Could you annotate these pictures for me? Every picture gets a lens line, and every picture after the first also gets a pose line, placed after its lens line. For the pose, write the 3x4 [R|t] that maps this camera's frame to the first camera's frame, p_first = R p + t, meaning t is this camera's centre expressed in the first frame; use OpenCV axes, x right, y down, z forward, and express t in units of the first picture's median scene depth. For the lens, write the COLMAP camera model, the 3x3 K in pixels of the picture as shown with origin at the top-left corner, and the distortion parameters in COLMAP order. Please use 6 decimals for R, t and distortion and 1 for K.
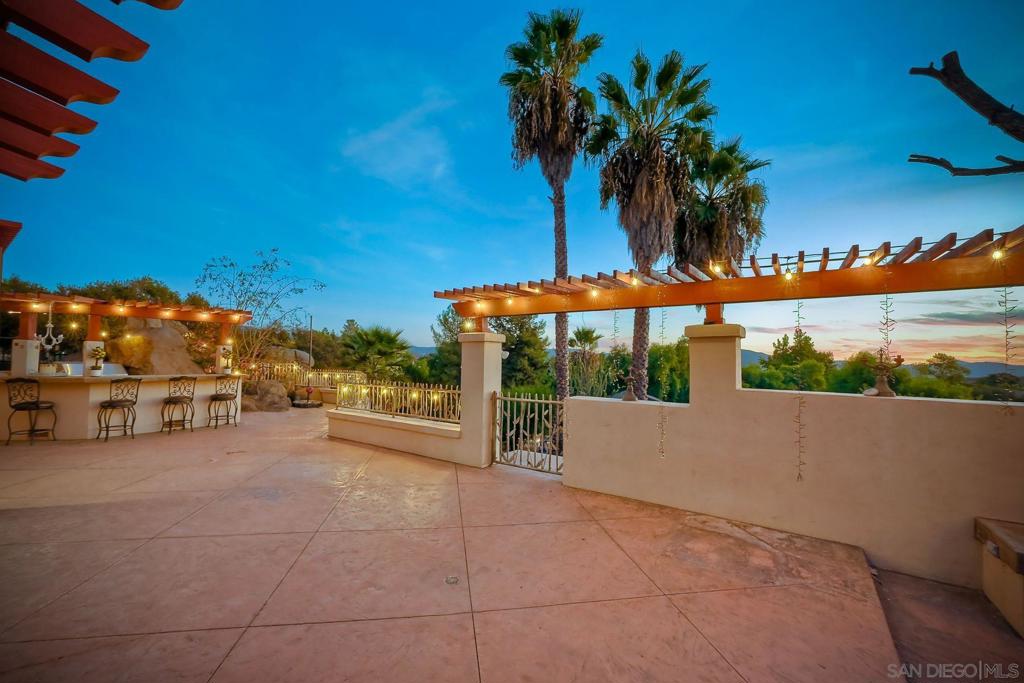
lens RADIAL K [[427.6, 0, 512.0], [0, 427.6, 341.5], [0, 0, 1]] dist [-0.011923, -0.000091]
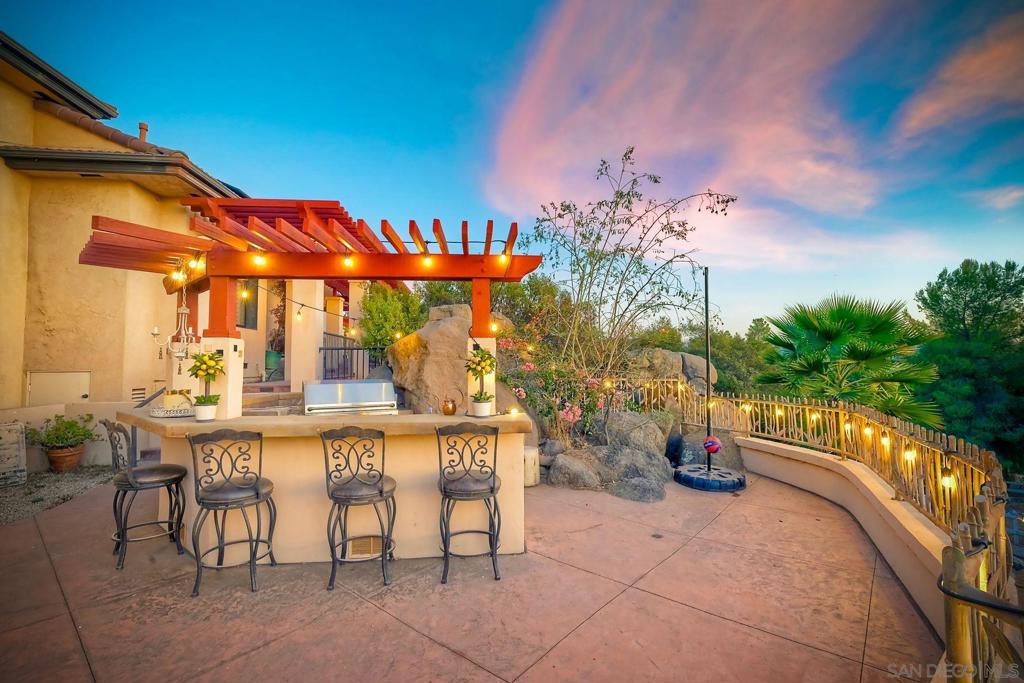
lens RADIAL K [[485.2, 0, 512.0], [0, 485.2, 341.5], [0, 0, 1]] dist [-0.001796, -0.000151]
pose [[0.674264, -0.053960, -0.736517, -0.250402], [0.043996, 0.998491, -0.032876, 0.020000], [0.737179, -0.010236, 0.675620, 0.533413]]
